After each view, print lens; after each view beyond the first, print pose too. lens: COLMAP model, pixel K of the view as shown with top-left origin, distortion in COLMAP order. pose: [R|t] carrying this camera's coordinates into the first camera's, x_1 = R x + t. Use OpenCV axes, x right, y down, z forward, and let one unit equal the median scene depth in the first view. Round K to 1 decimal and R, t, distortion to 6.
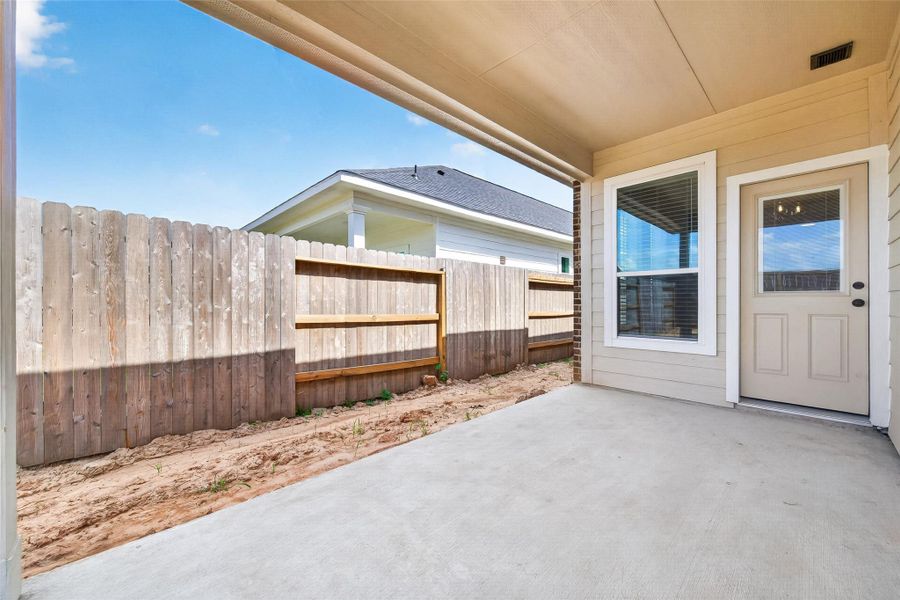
lens RADIAL K [[355.0, 0, 450.7], [0, 355.0, 302.5], [0, 0, 1]] dist [-0.002236, -0.000351]
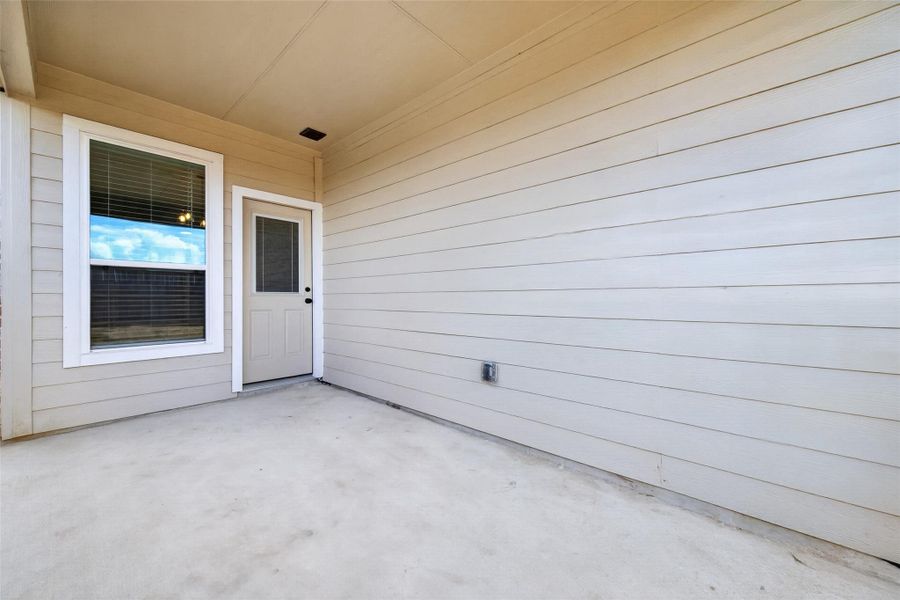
lens RADIAL K [[355.0, 0, 452.8], [0, 355.0, 298.4], [0, 0, 1]] dist [-0.002236, -0.000351]
pose [[-0.083992, 0.003124, 0.996462, -0.363583], [0.002053, 0.999994, -0.002962, -0.003034], [-0.996464, 0.001797, -0.083998, 0.433983]]
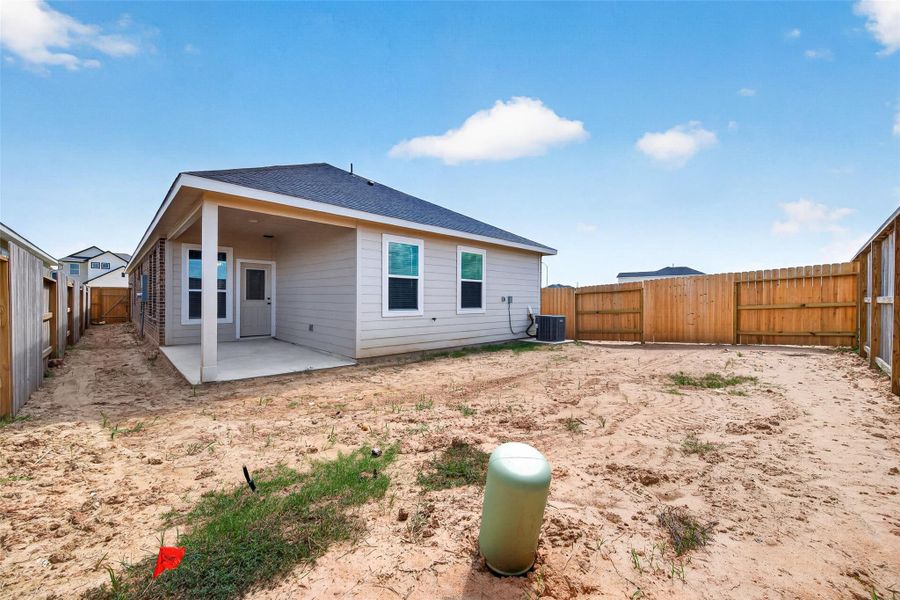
lens RADIAL K [[355.0, 0, 448.0], [0, 355.0, 301.7], [0, 0, 1]] dist [-0.002236, -0.000351]
pose [[-0.008982, -0.004154, 0.999951, -2.089498], [-0.008729, 0.999954, 0.004076, -0.040851], [-0.999922, -0.008692, -0.009018, -0.661695]]
